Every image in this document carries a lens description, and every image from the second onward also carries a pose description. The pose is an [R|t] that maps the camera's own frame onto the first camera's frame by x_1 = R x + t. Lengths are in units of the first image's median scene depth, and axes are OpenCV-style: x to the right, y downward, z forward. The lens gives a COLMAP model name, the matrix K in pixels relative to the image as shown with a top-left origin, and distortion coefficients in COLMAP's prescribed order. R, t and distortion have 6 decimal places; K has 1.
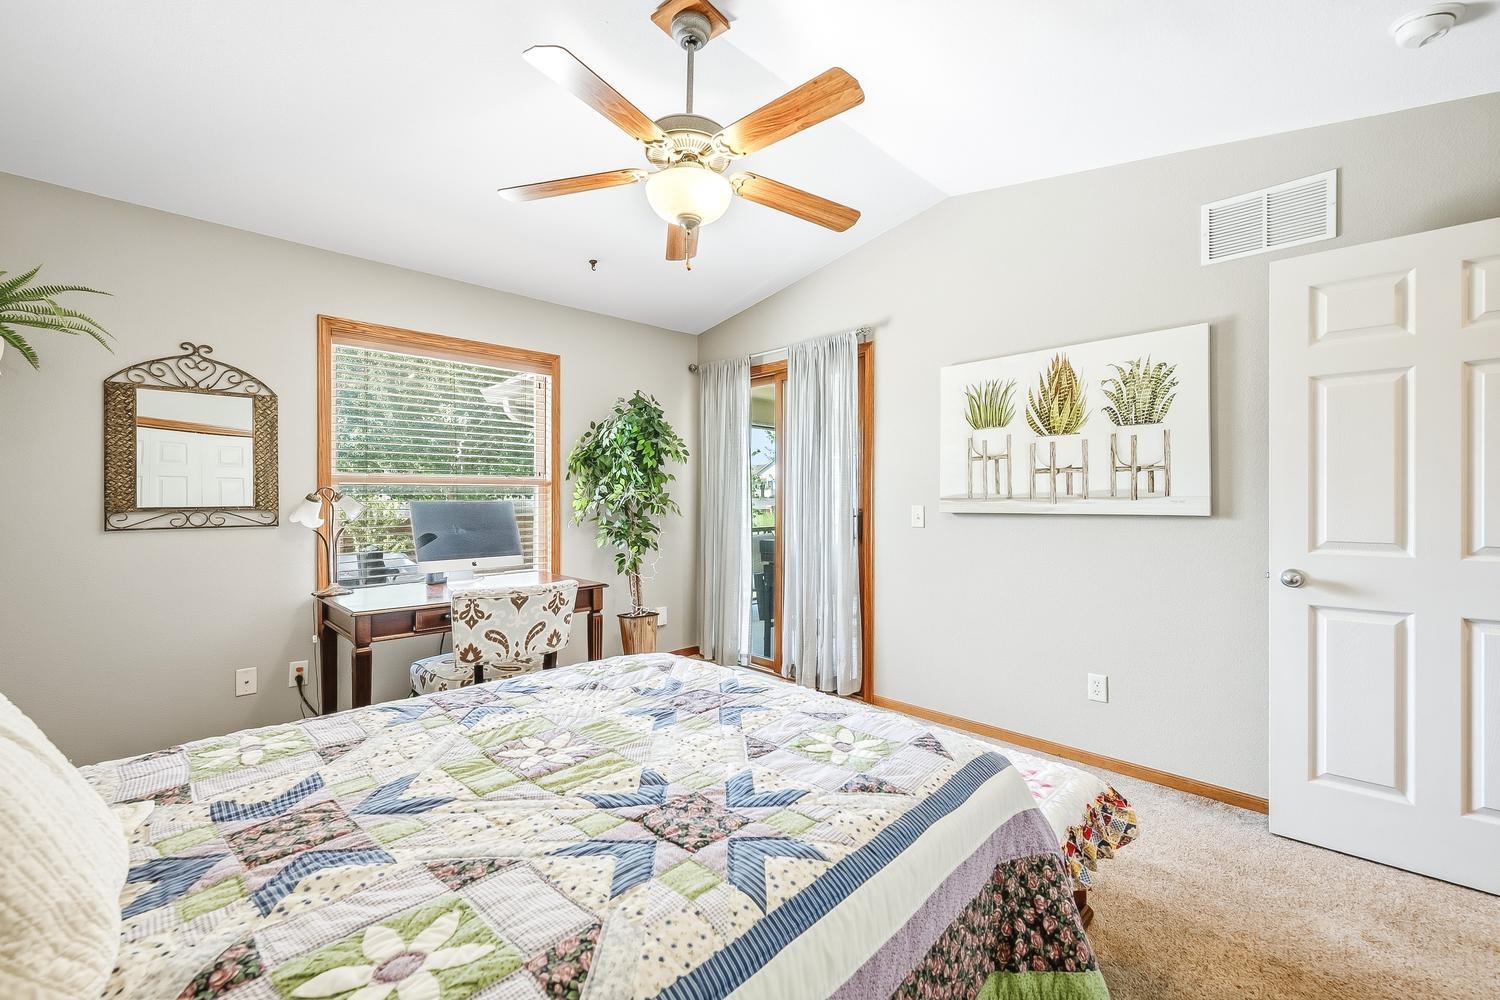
lens RADIAL K [[617.0, 0, 755.6], [0, 617.0, 499.5], [0, 0, 1]] dist [-0.001034, -0.000004]
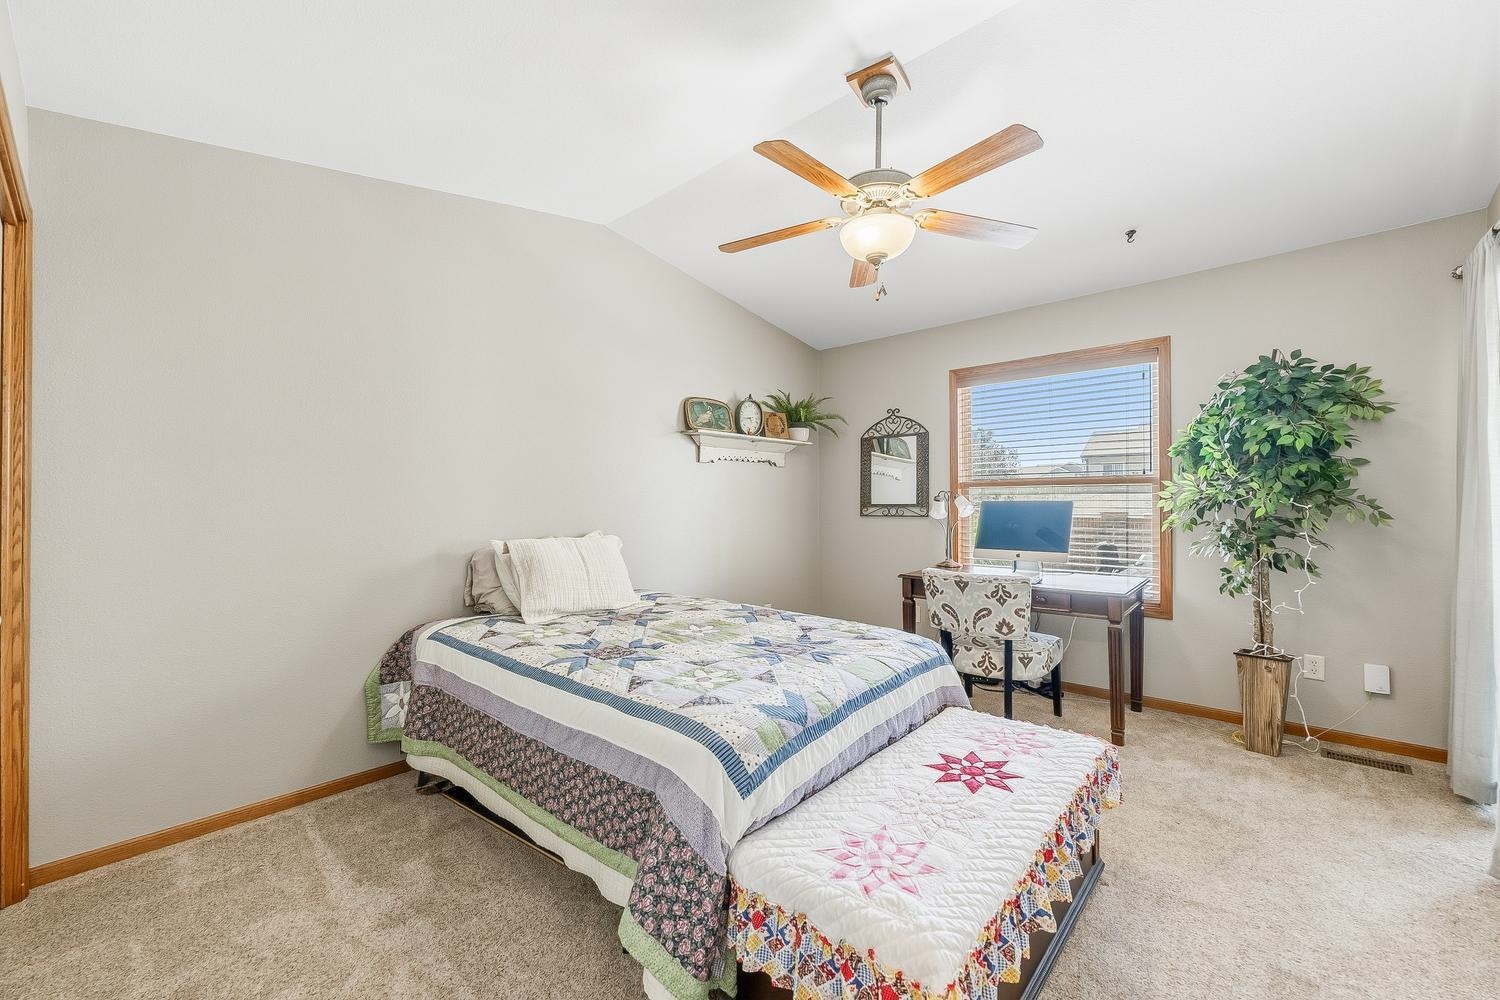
lens RADIAL K [[602.9, 0, 748.4], [0, 602.9, 501.0], [0, 0, 1]] dist [-0.001470, -0.000085]
pose [[0.047202, 0.000544, -0.998885, 0.778213], [0.002212, 0.999997, 0.000649, 0.001409], [0.998883, -0.002241, 0.047200, 0.543792]]
